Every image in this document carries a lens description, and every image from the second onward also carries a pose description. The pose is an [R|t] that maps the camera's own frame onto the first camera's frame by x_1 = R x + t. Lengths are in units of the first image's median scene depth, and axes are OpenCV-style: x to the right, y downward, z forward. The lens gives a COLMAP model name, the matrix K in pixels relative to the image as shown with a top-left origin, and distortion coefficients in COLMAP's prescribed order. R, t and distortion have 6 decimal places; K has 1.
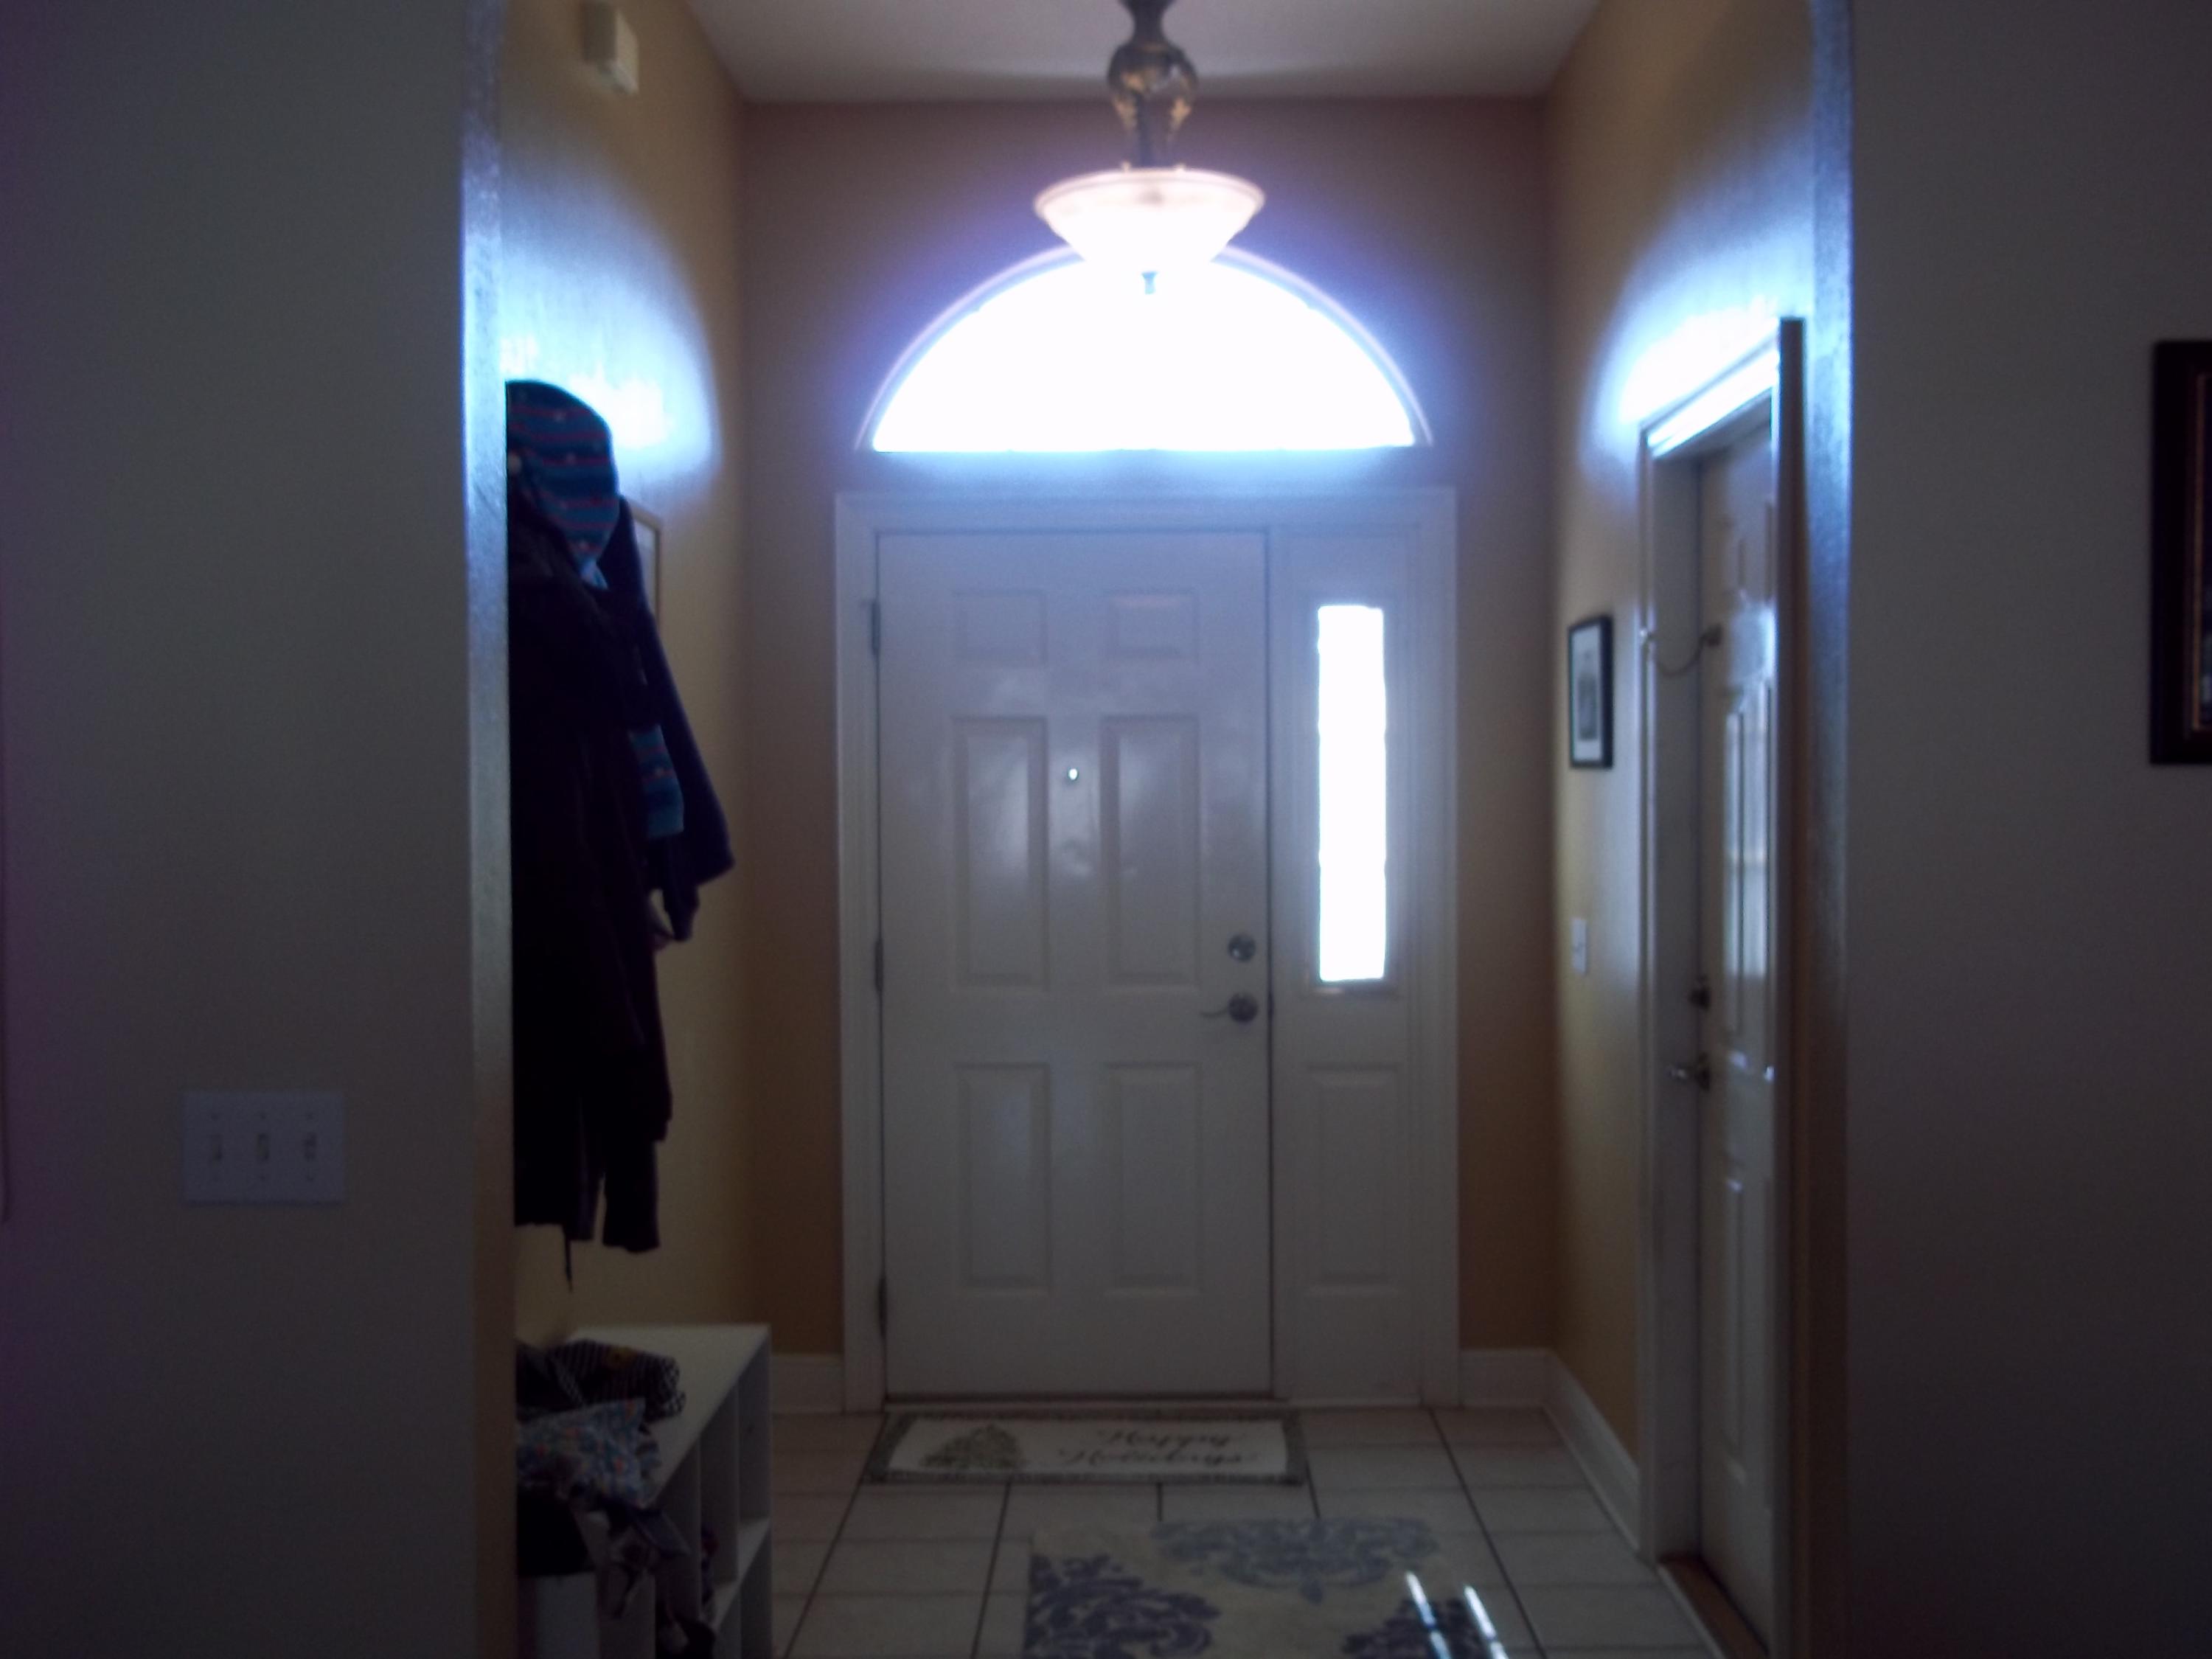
lens RADIAL K [[2377.0, 0, 1106.0], [0, 2377.0, 829.5], [0, 0, 1]] dist [0.007223, 0.018923]
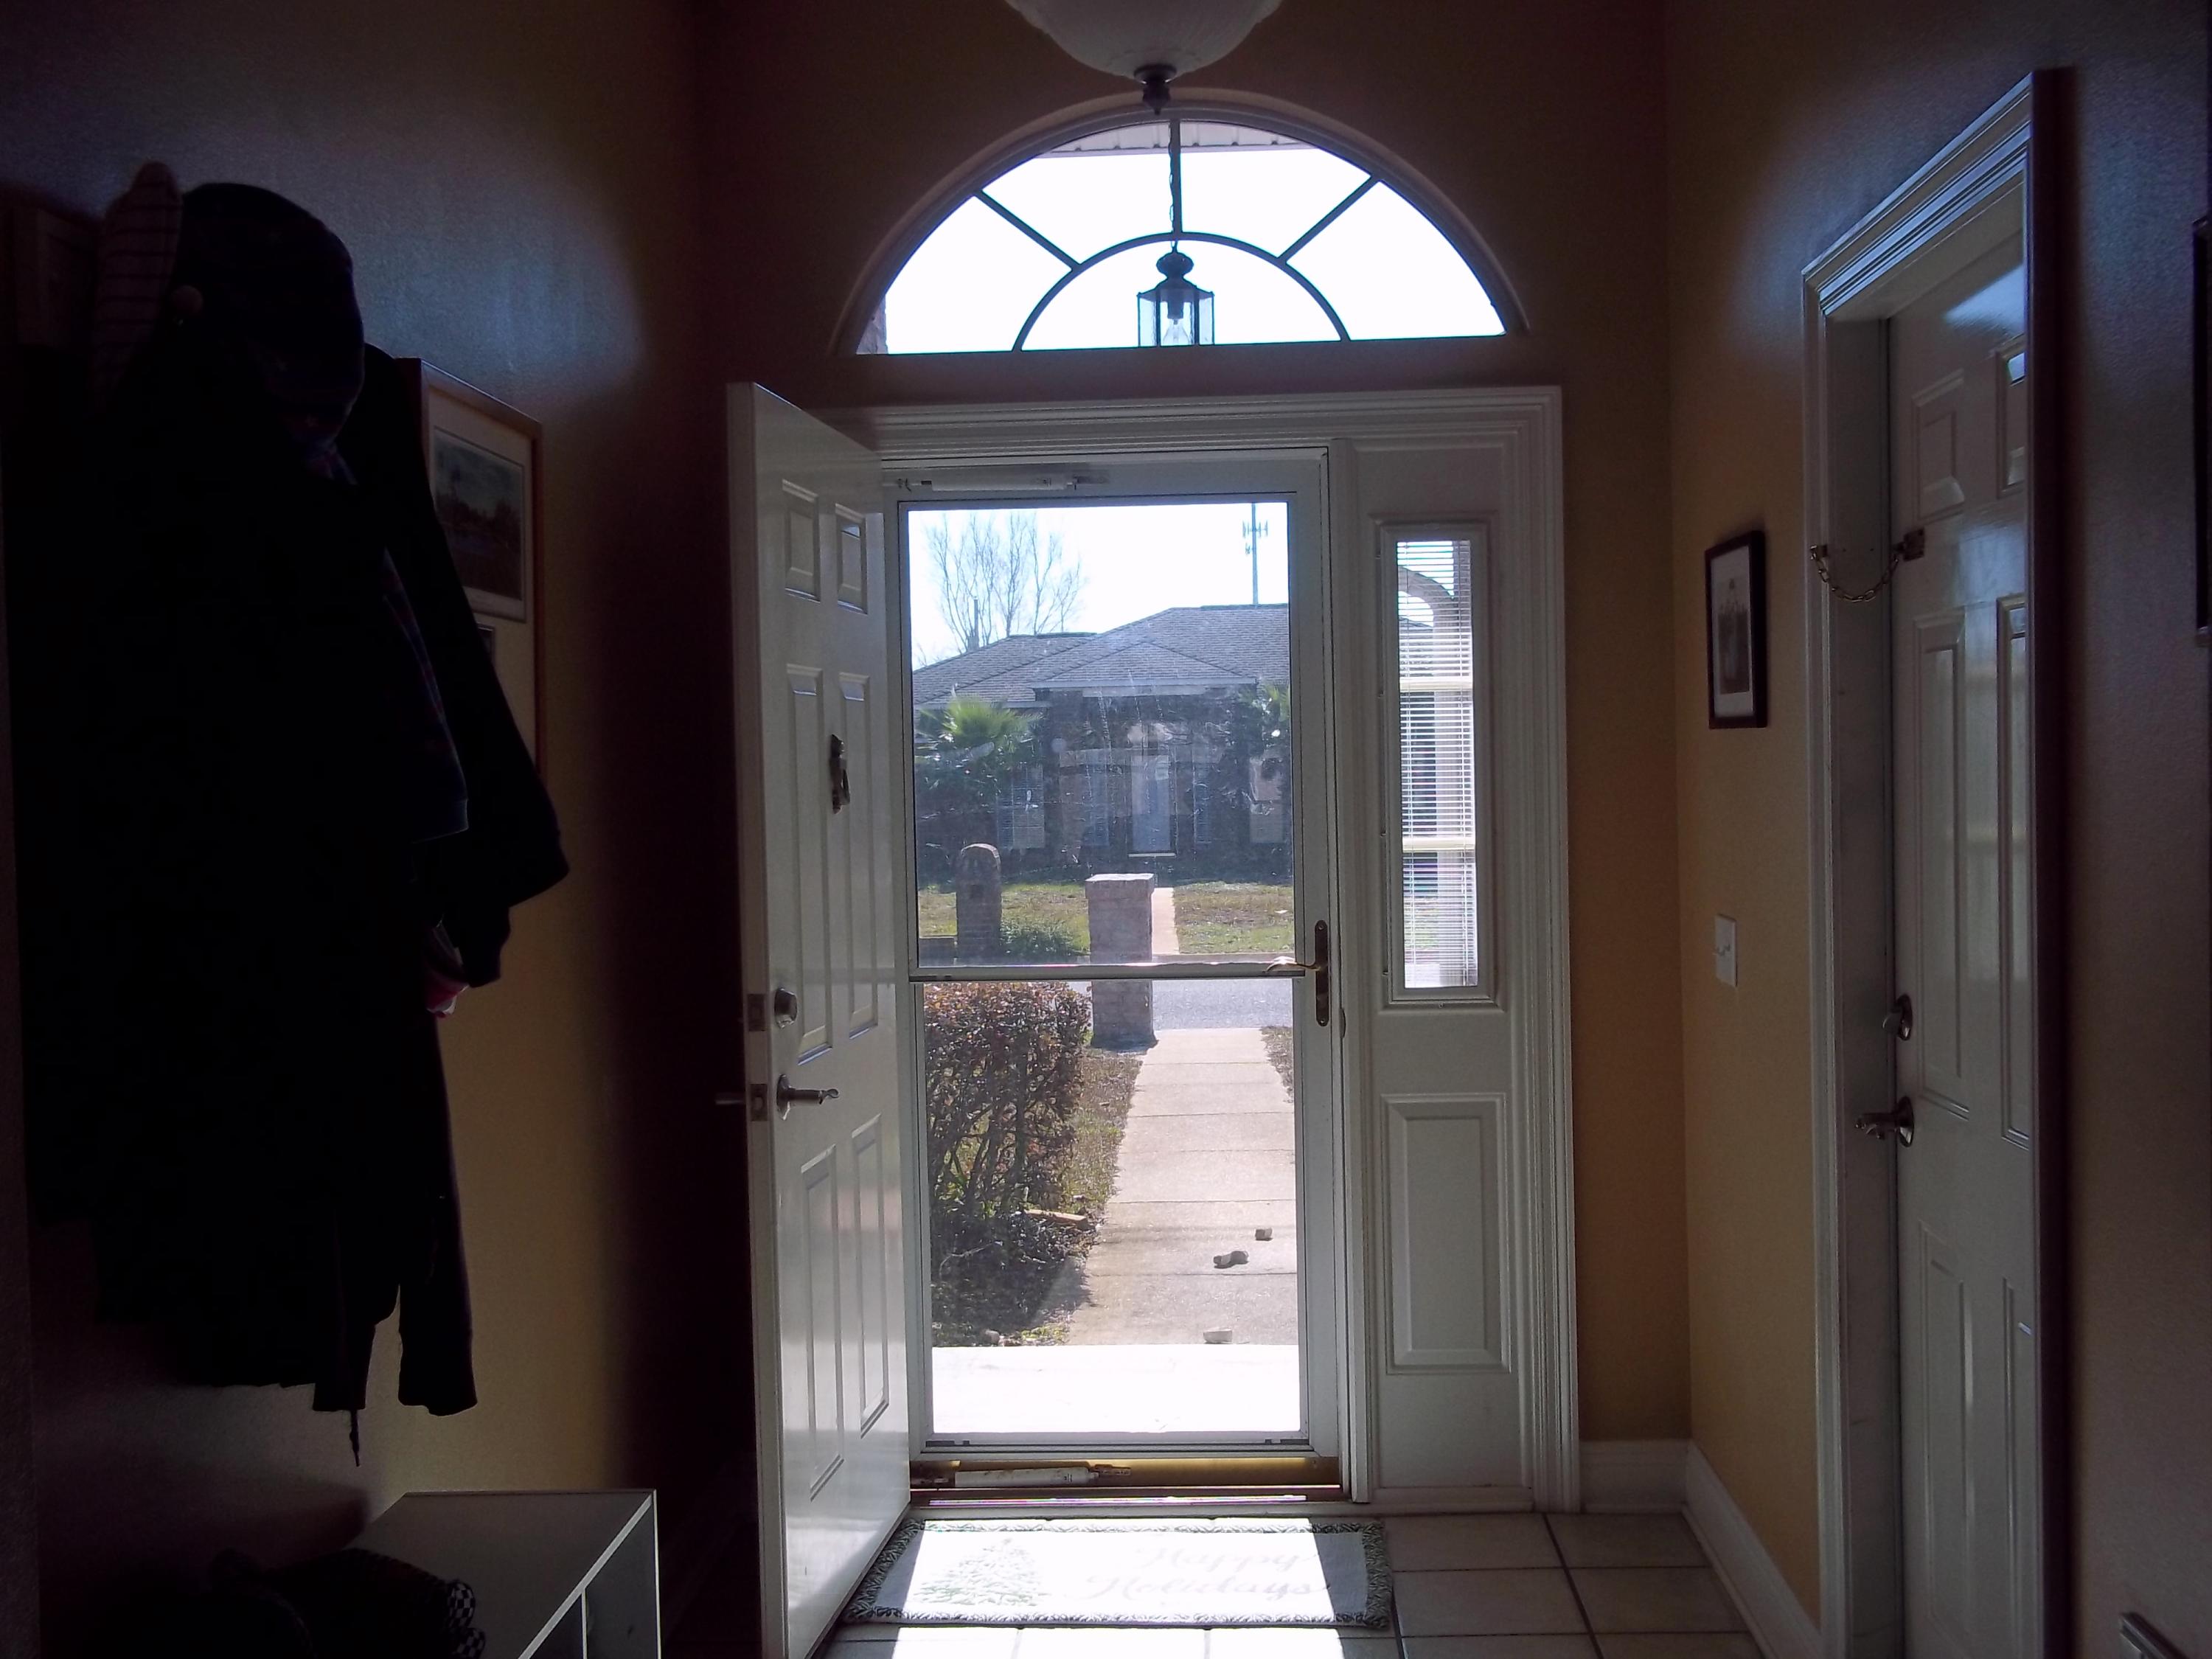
lens RADIAL K [[2377.0, 0, 1106.0], [0, 2377.0, 829.5], [0, 0, 1]] dist [0.007223, 0.018923]
pose [[0.999181, -0.016364, -0.037007, 0.023192], [0.016577, 0.999848, 0.005463, 0.000538], [0.036912, -0.006072, 0.999300, 0.207733]]
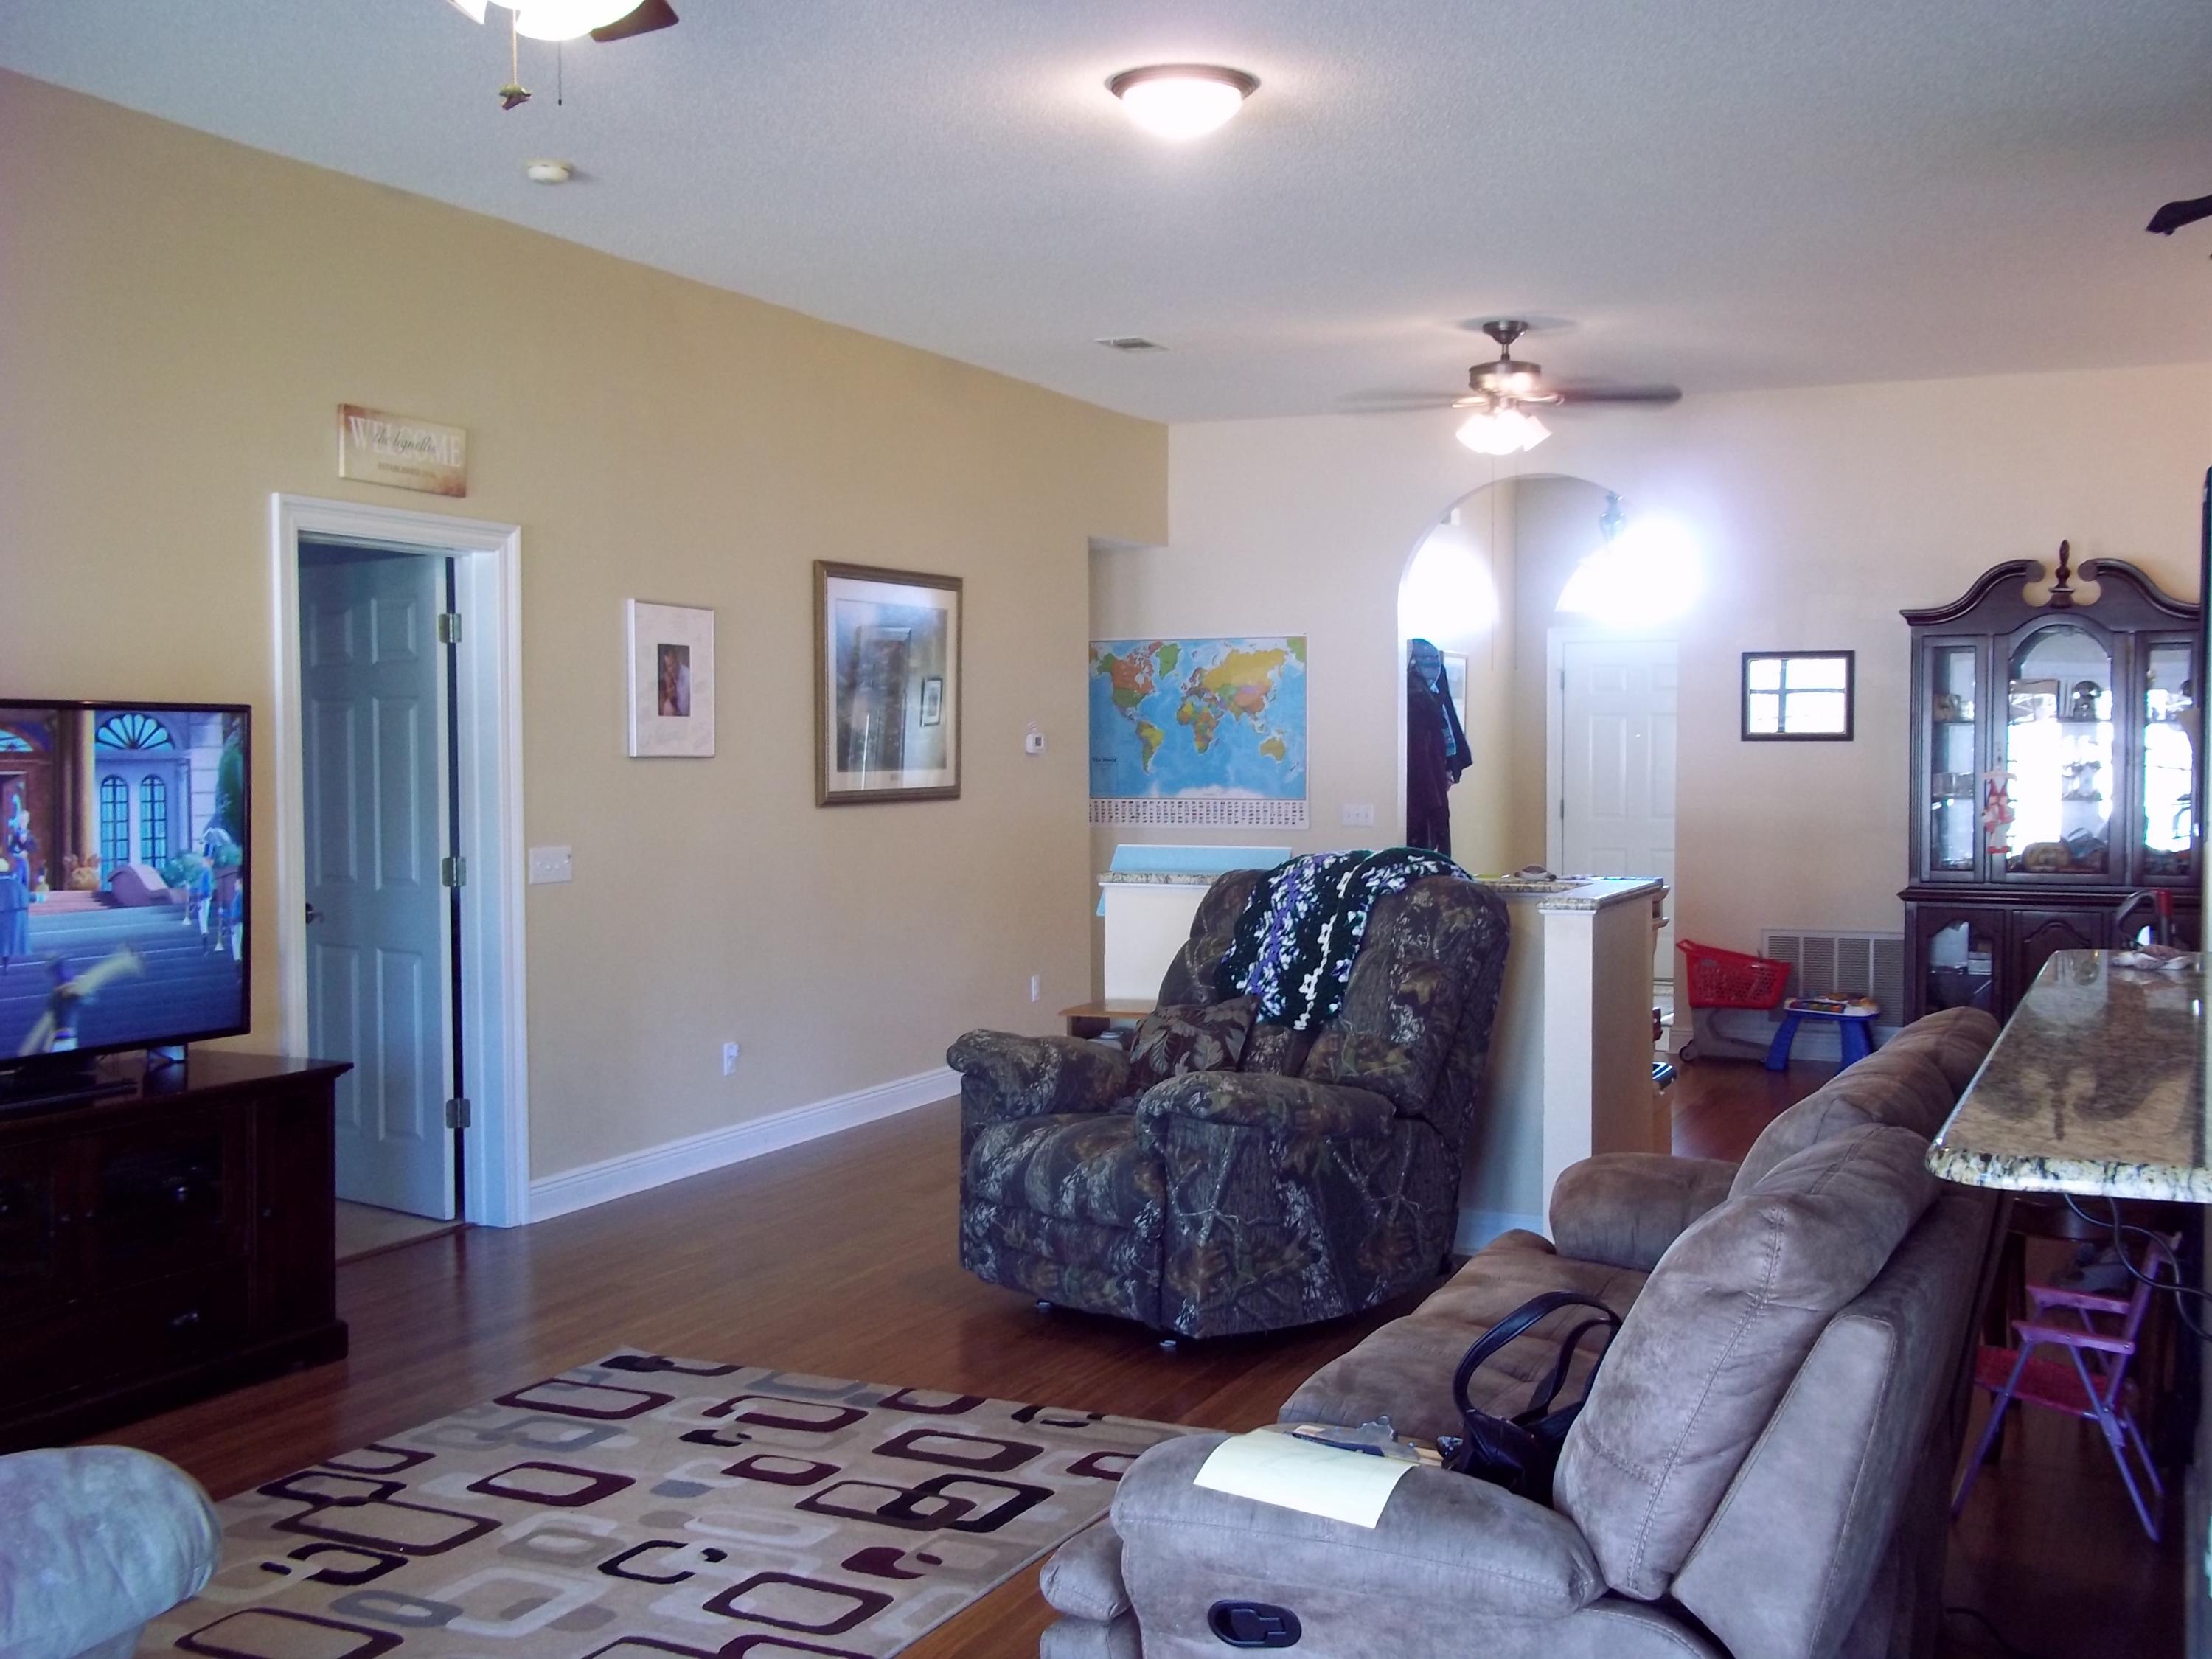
lens RADIAL K [[2377.0, 0, 1106.0], [0, 2377.0, 829.5], [0, 0, 1]] dist [0.007223, 0.018923]
pose [[0.916890, 0.018691, -0.398701, 0.563258], [-0.007849, 0.999554, 0.028807, 0.010630], [0.399062, -0.023283, 0.916628, -1.850947]]
